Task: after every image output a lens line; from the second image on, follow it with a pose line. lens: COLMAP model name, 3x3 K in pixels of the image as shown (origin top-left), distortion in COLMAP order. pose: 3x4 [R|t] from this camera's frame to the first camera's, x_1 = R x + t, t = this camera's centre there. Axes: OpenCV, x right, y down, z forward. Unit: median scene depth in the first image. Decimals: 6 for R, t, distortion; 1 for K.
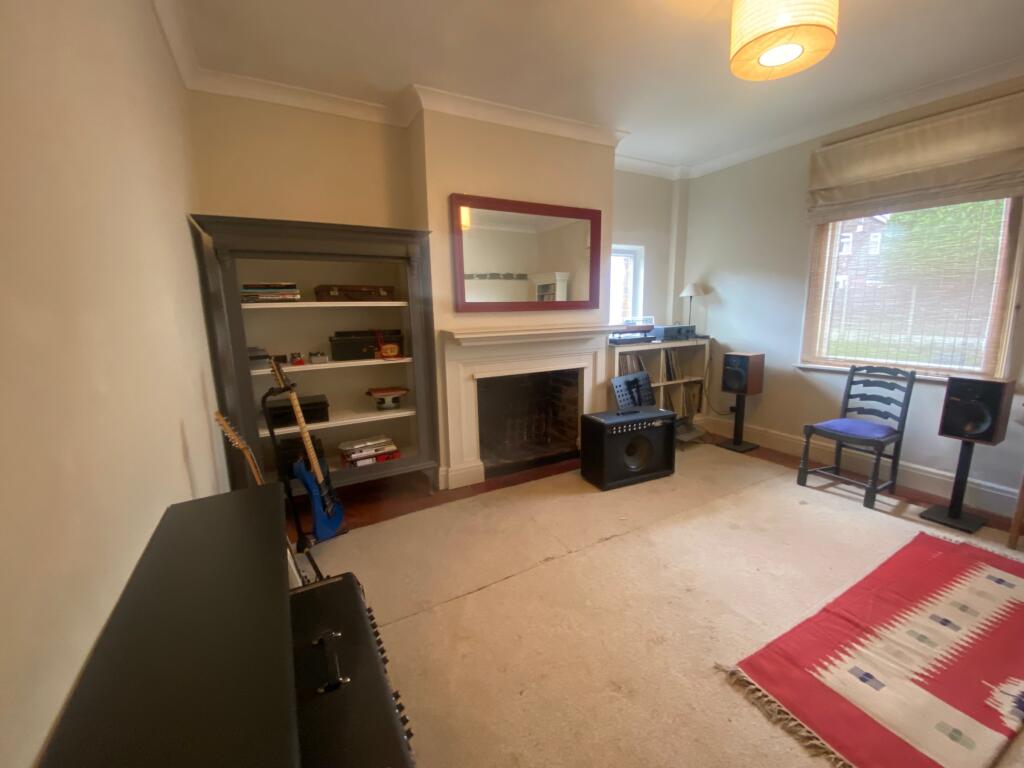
lens RADIAL K [[415.9, 0, 508.9], [0, 415.9, 382.7], [0, 0, 1]] dist [0.009711, -0.015778]
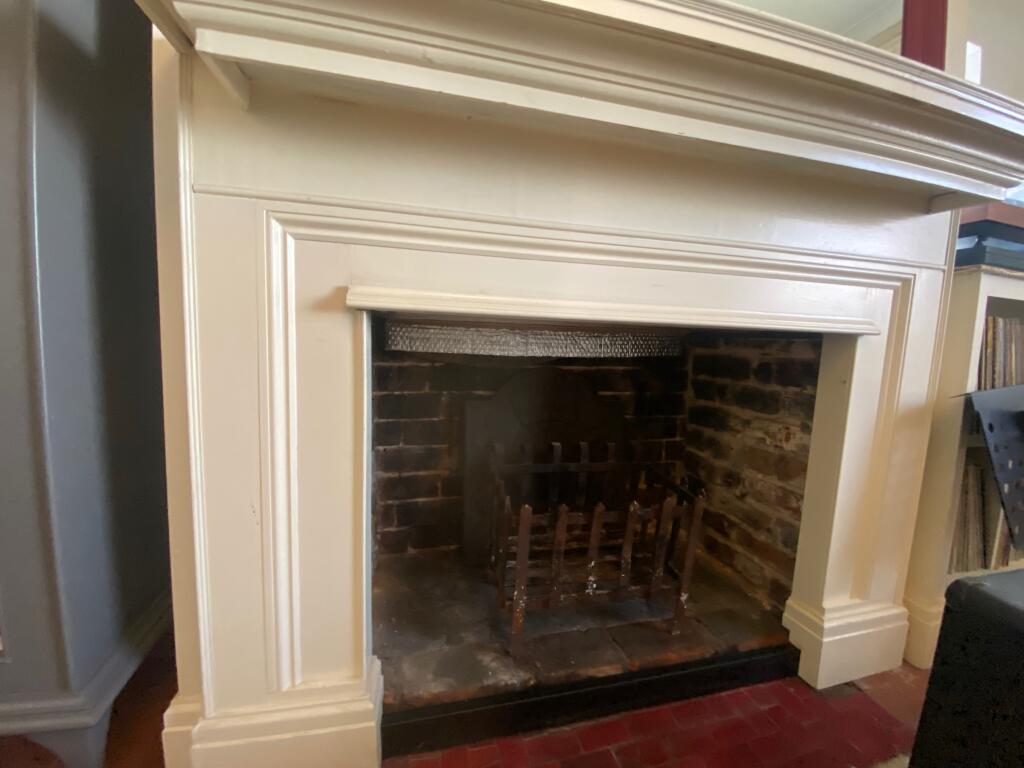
lens RADIAL K [[412.4, 0, 510.7], [0, 412.4, 384.1], [0, 0, 1]] dist [0.019912, -0.020318]
pose [[0.967794, 0.082533, -0.237830, 0.052036], [-0.099035, 0.993376, -0.058273, 0.034465], [0.231445, 0.079950, 0.969557, 0.903673]]
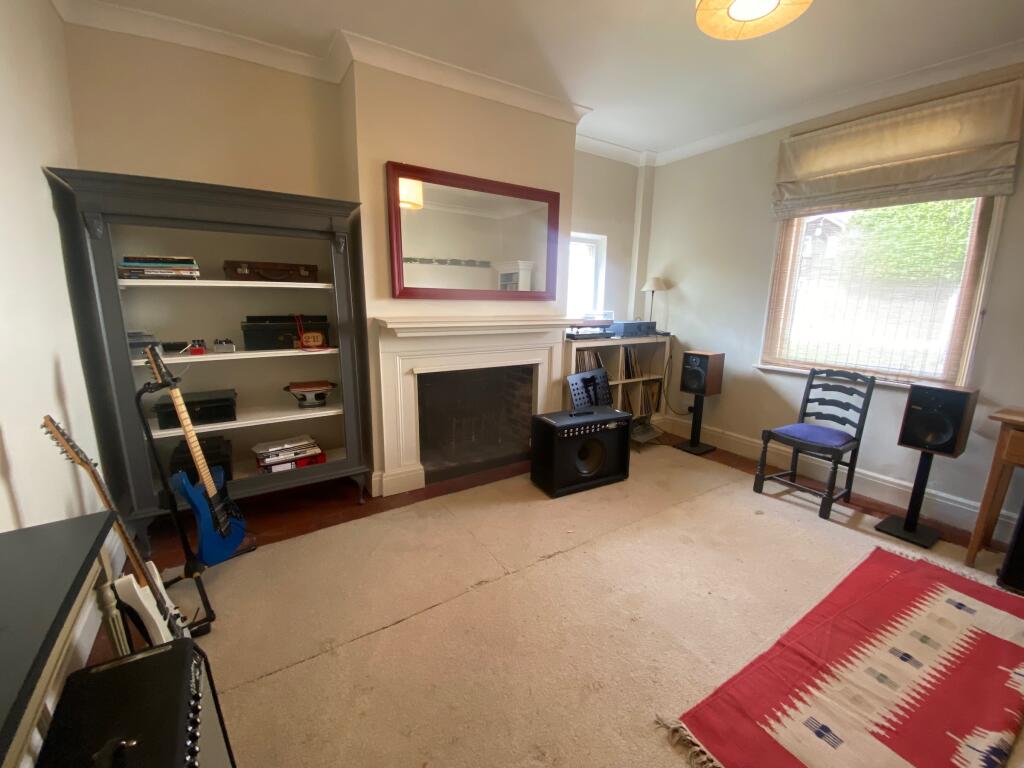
lens RADIAL K [[414.5, 0, 511.4], [0, 414.5, 382.6], [0, 0, 1]] dist [0.015080, -0.017738]
pose [[0.996901, 0.019596, 0.076184, 0.064456], [-0.021404, 0.999506, 0.022994, -0.017116], [-0.075696, -0.024554, 0.996829, 0.099687]]
